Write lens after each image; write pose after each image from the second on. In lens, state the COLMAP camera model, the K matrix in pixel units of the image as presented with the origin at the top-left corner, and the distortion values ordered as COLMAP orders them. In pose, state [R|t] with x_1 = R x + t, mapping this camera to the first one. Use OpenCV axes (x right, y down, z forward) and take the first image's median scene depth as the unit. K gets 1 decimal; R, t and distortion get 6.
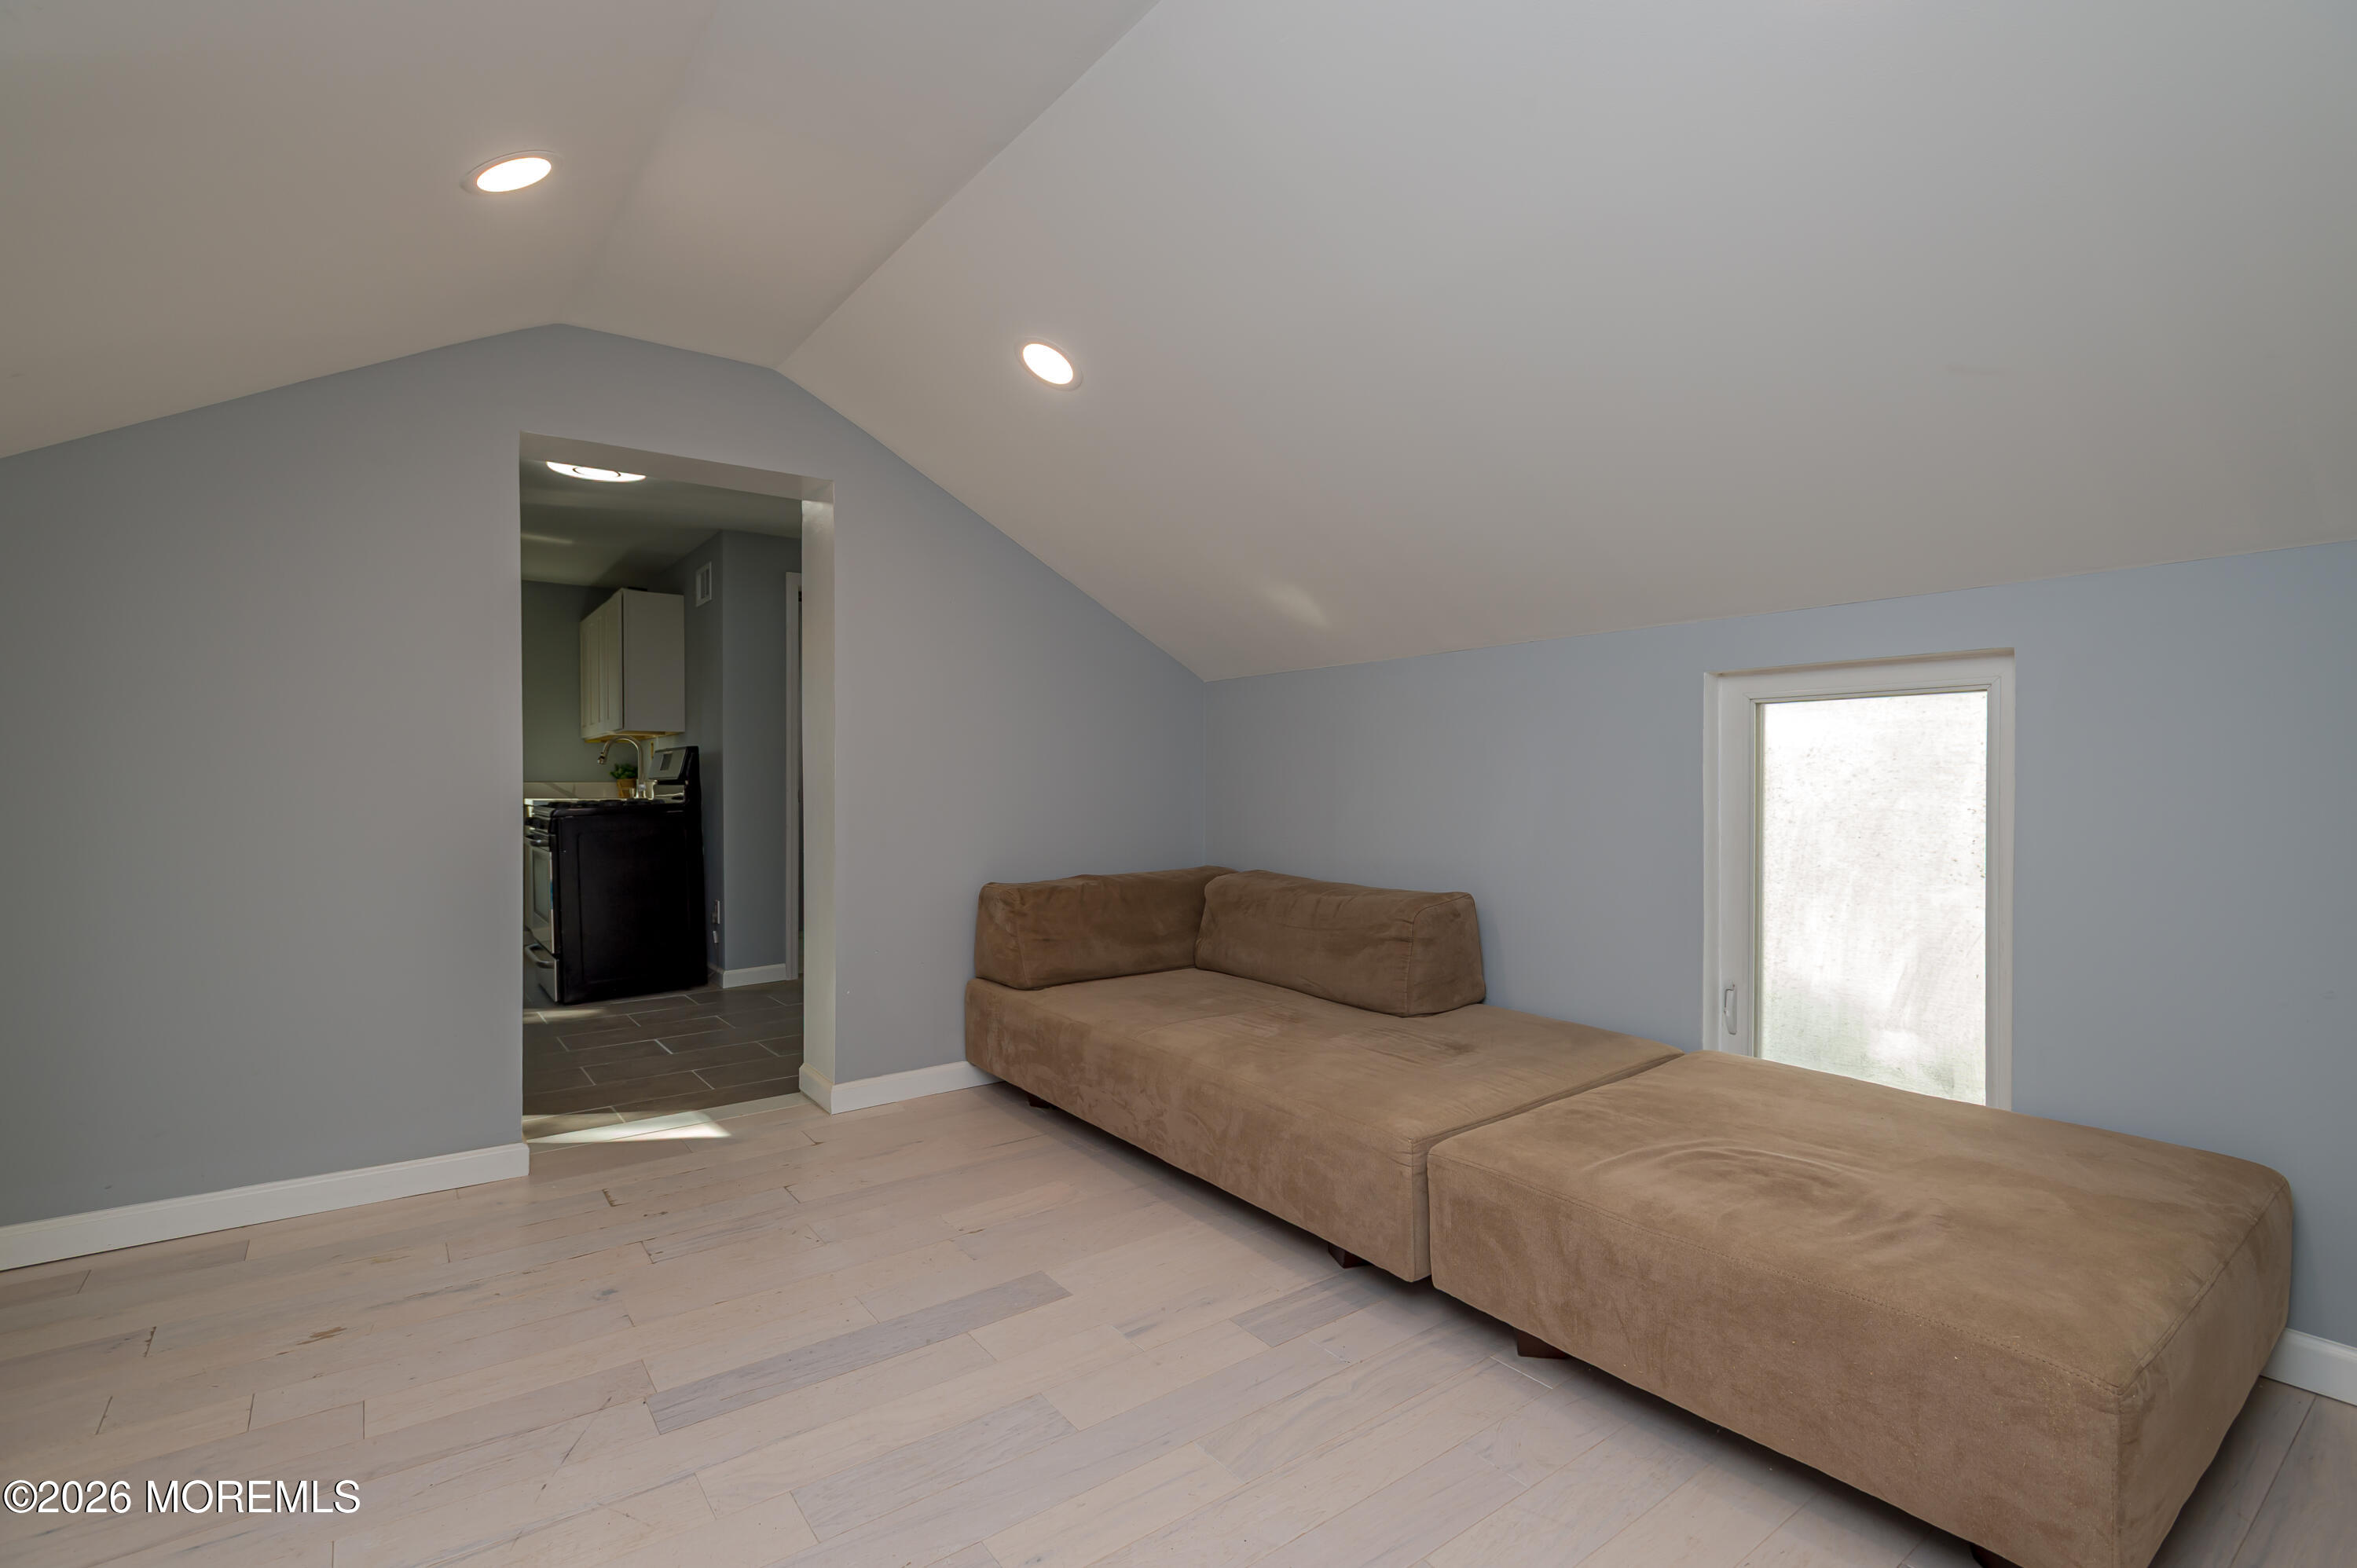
lens RADIAL K [[1088.5, 0, 1174.0], [0, 1088.5, 765.2], [0, 0, 1]] dist [0.013151, -0.004341]
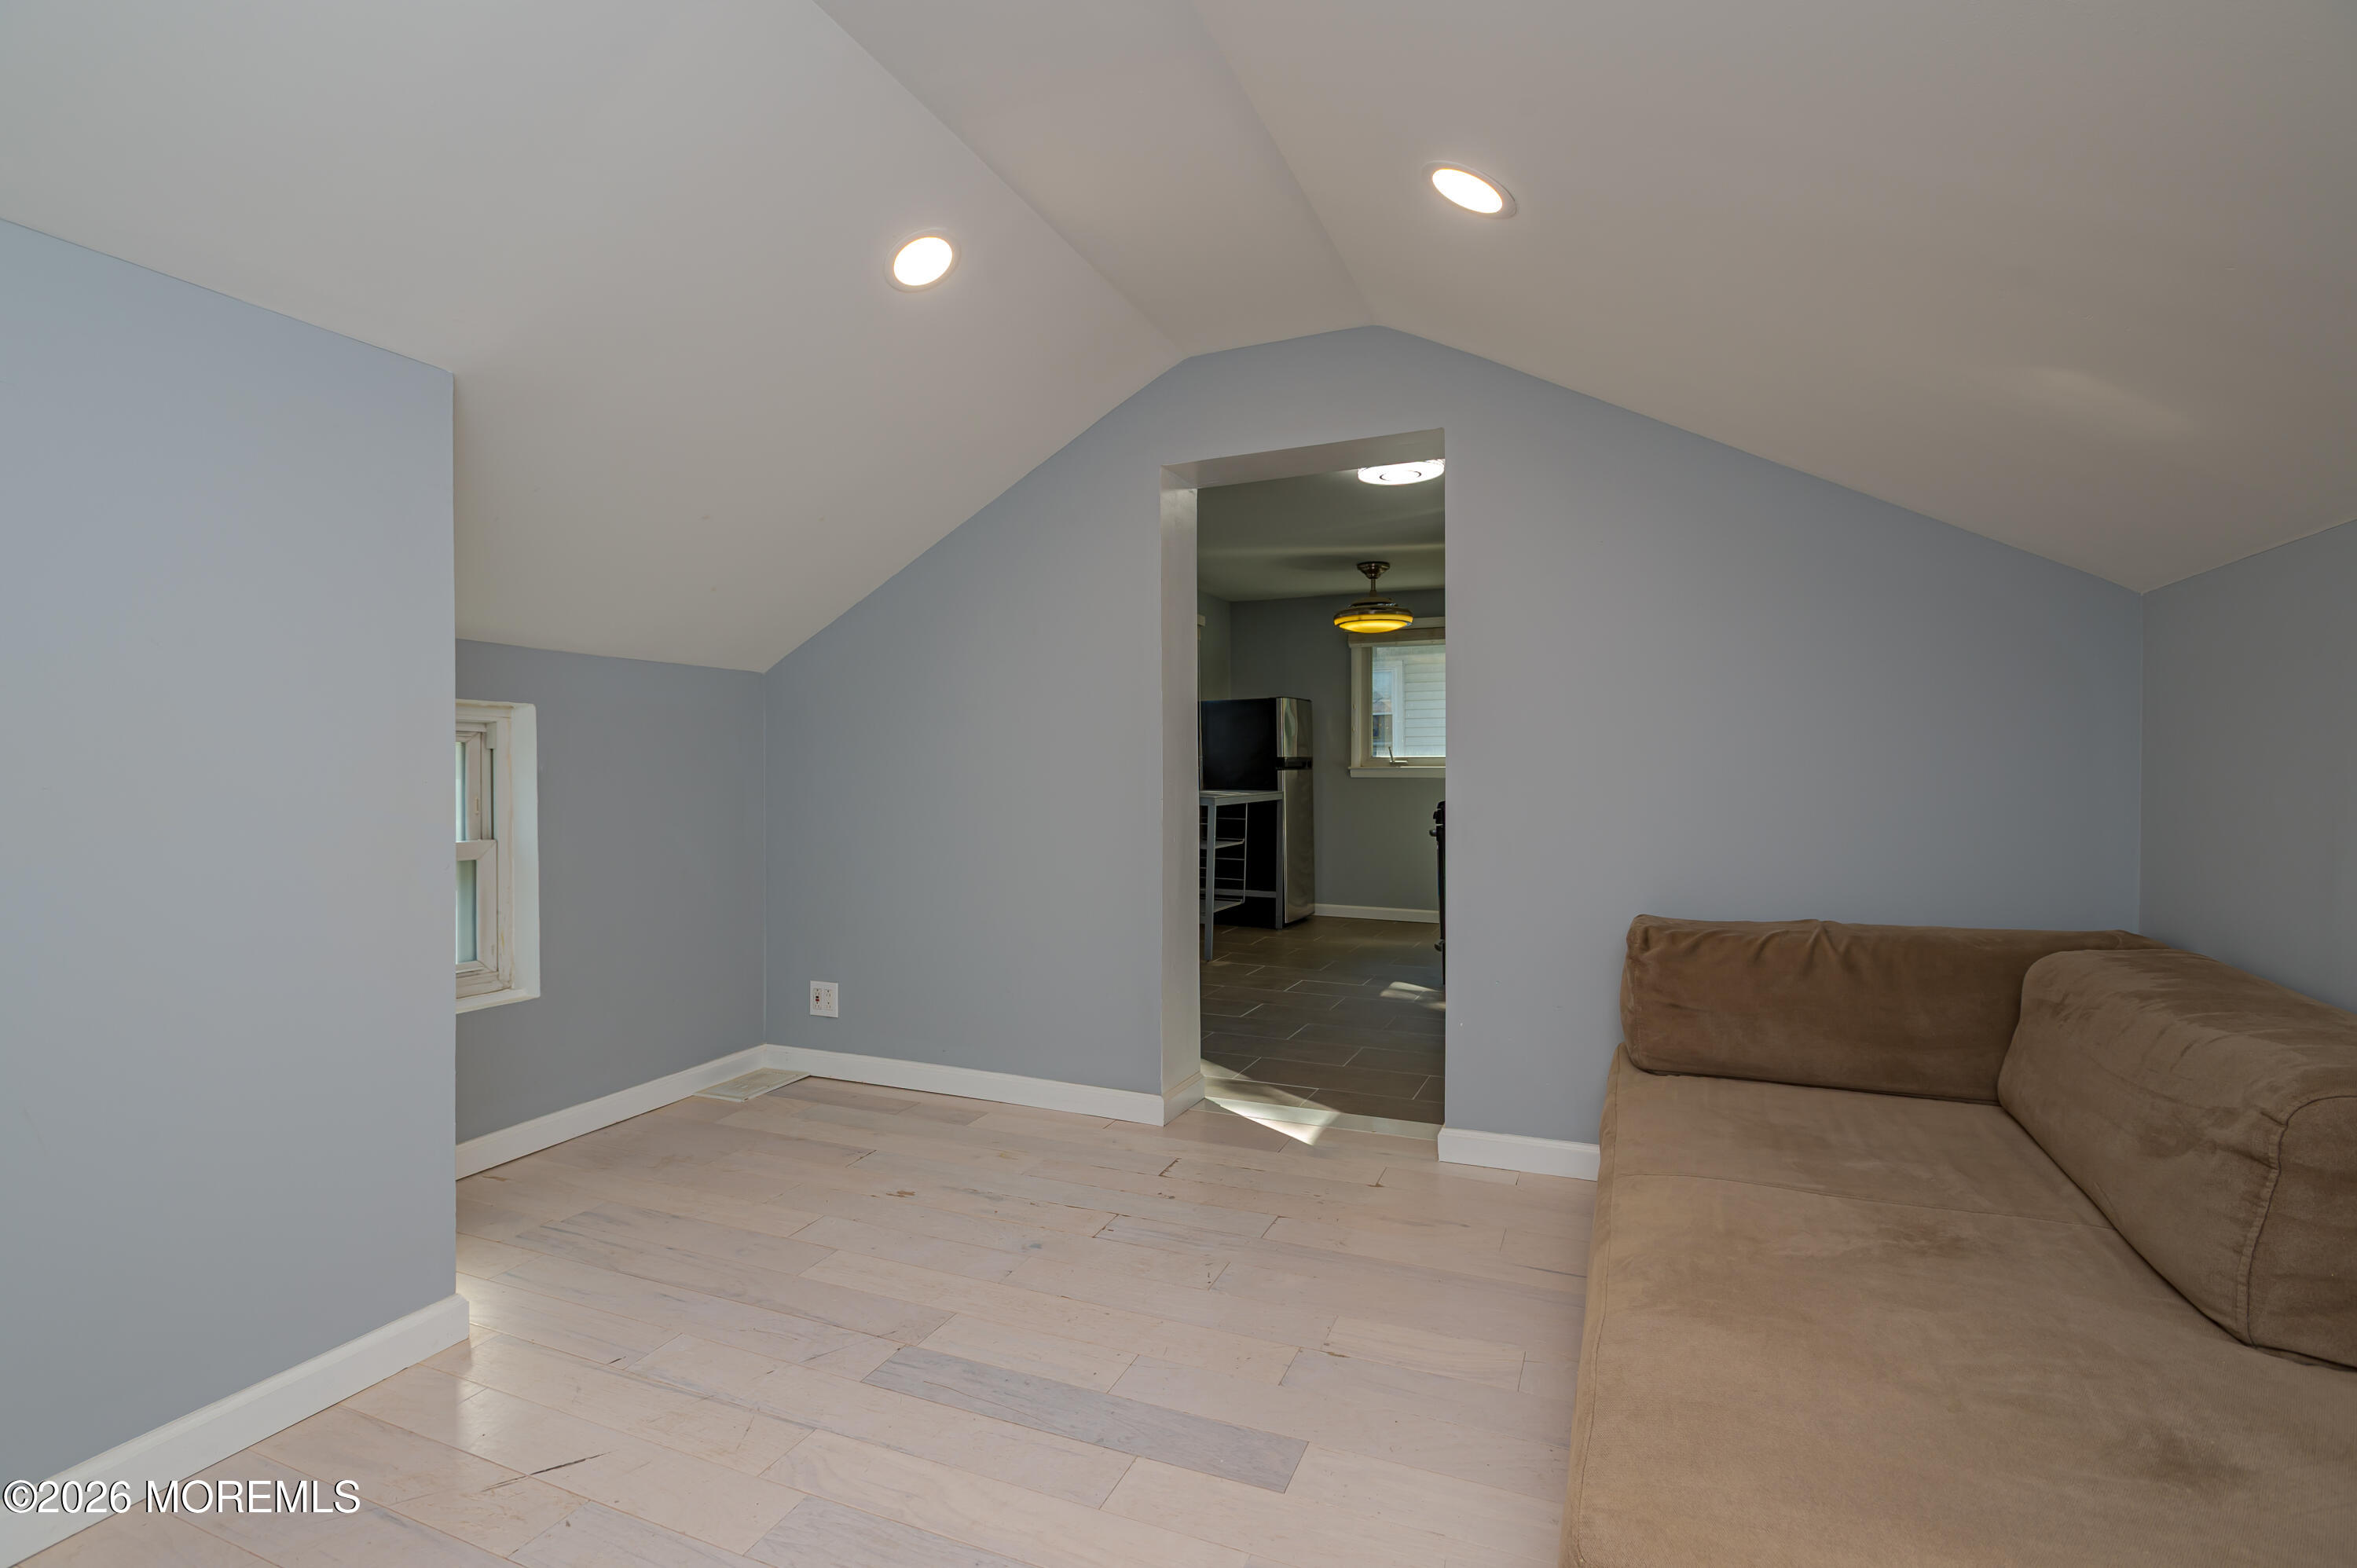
lens RADIAL K [[1088.5, 0, 1189.0], [0, 1088.5, 762.9], [0, 0, 1]] dist [0.013151, -0.004341]
pose [[0.507789, -0.006900, -0.861454, 0.318033], [0.012203, 0.999925, -0.000815, 0.001964], [0.861395, -0.010098, 0.507835, 0.370957]]
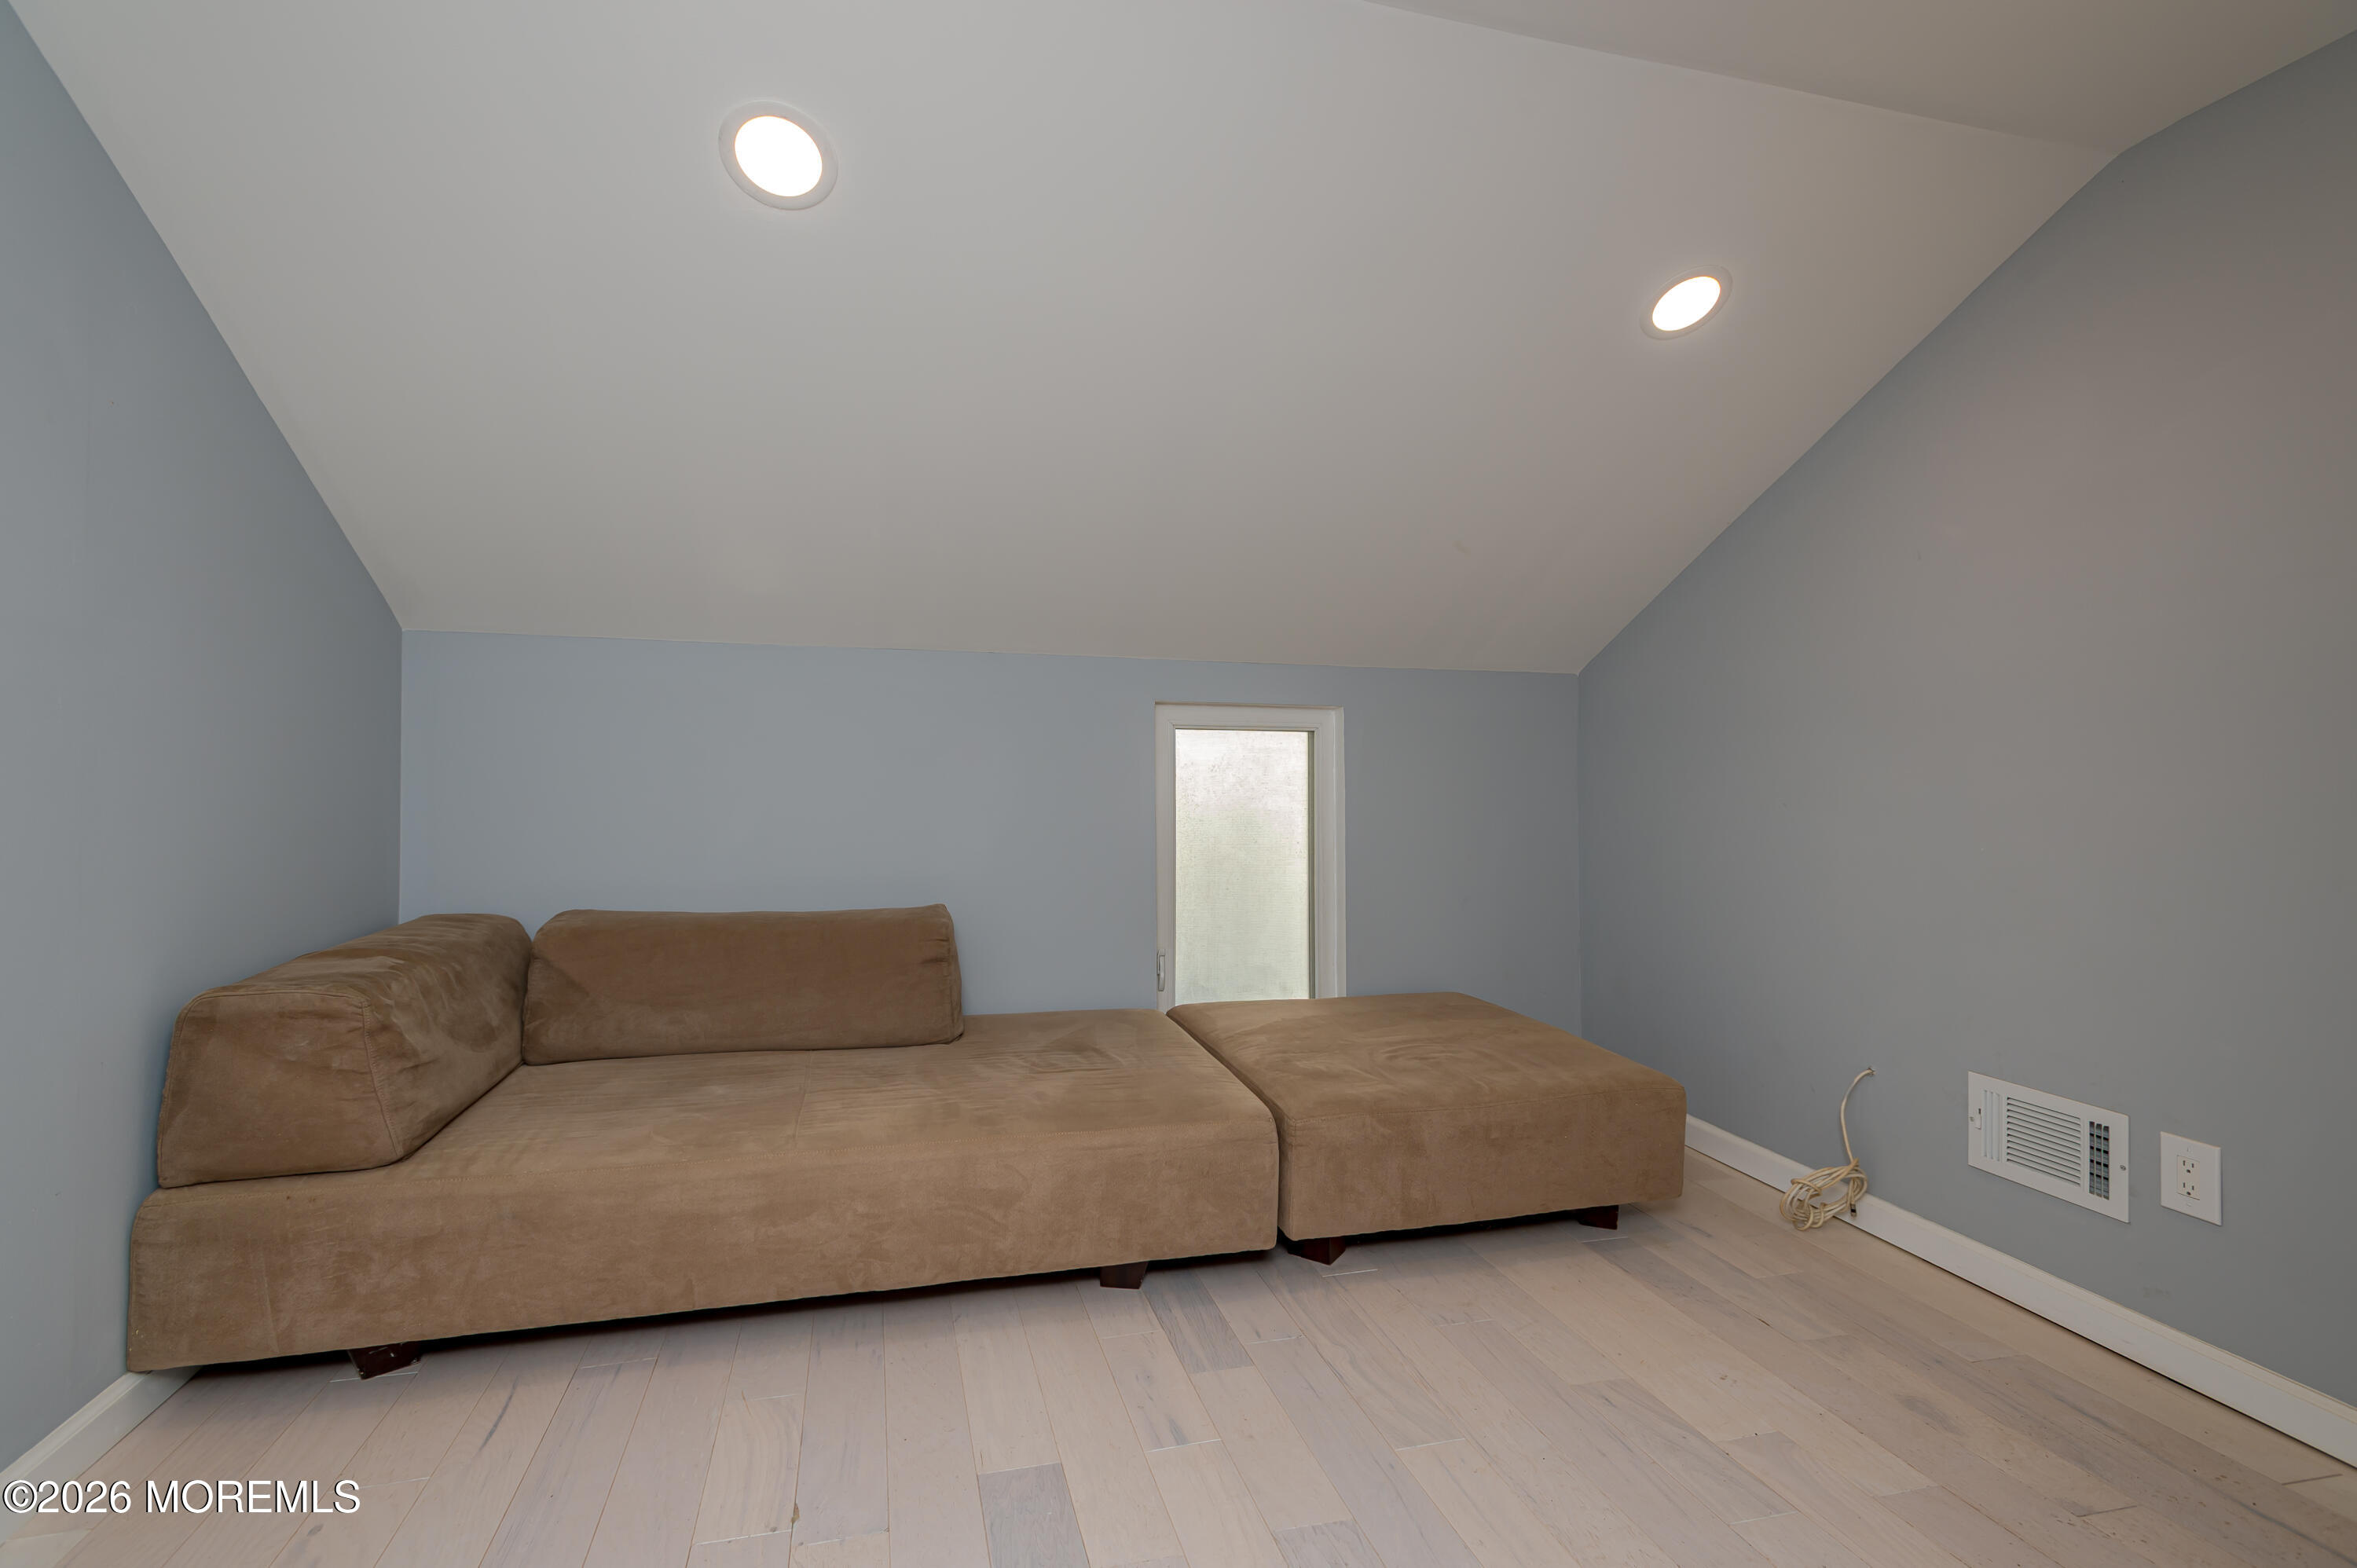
lens RADIAL K [[1088.5, 0, 1172.2], [0, 1088.5, 775.8], [0, 0, 1]] dist [0.013151, -0.004341]
pose [[0.351723, 0.009189, 0.936059, -0.500650], [-0.021117, 0.999775, -0.001879, 0.001593], [-0.935866, -0.019106, 0.351838, 0.422199]]
